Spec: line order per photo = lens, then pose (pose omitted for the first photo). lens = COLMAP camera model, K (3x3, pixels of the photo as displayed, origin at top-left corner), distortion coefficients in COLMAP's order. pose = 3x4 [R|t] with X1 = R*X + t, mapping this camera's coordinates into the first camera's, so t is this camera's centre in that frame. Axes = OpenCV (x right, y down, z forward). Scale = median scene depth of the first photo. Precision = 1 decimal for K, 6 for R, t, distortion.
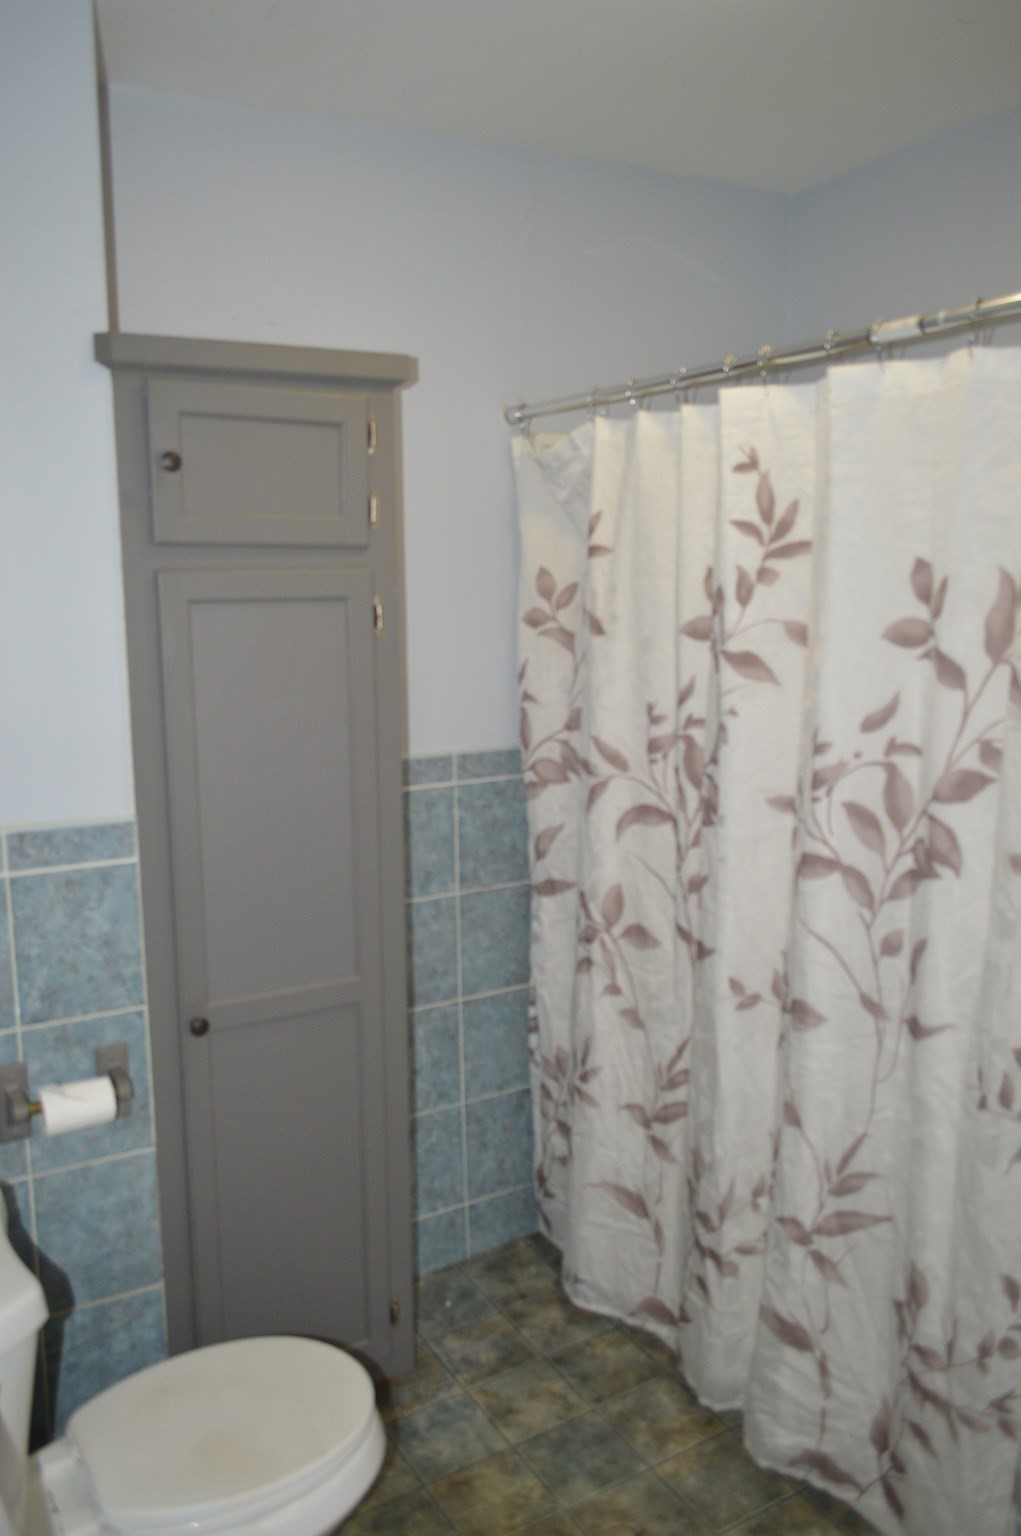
lens RADIAL K [[1212.6, 0, 510.5], [0, 1212.6, 768.0], [0, 0, 1]] dist [-0.014203, 0.009313]
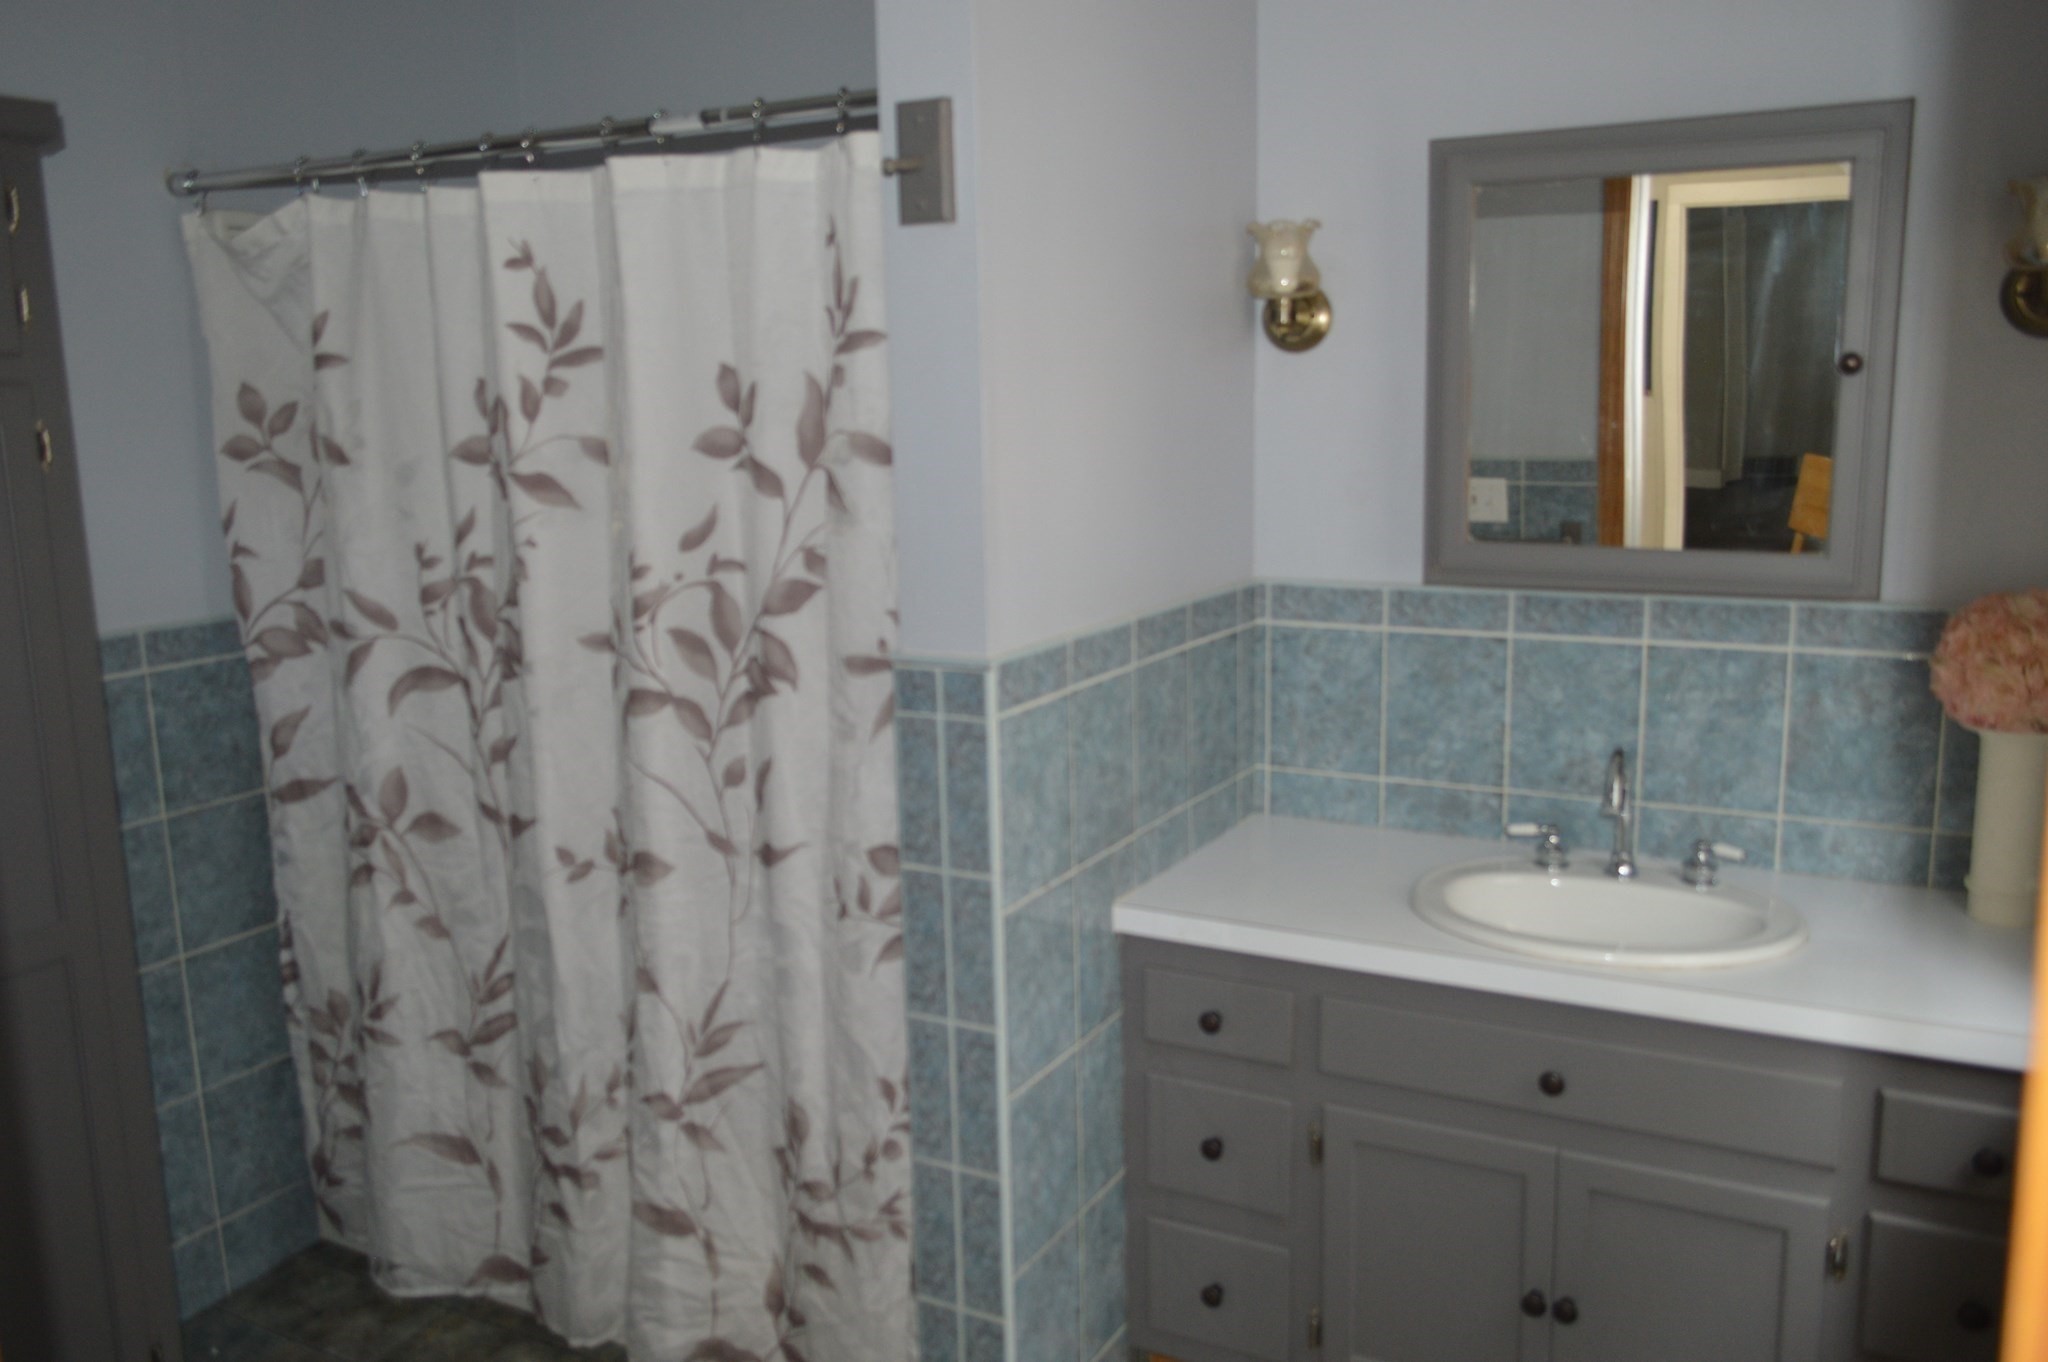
lens RADIAL K [[1616.8, 0, 1024.0], [0, 1616.8, 681.0], [0, 0, 1]] dist [-0.014203, 0.009313]
pose [[0.856677, -0.102018, 0.505664, -0.104795], [0.095524, 0.994669, 0.038841, 0.039479], [-0.506931, 0.015029, 0.861855, -0.174508]]
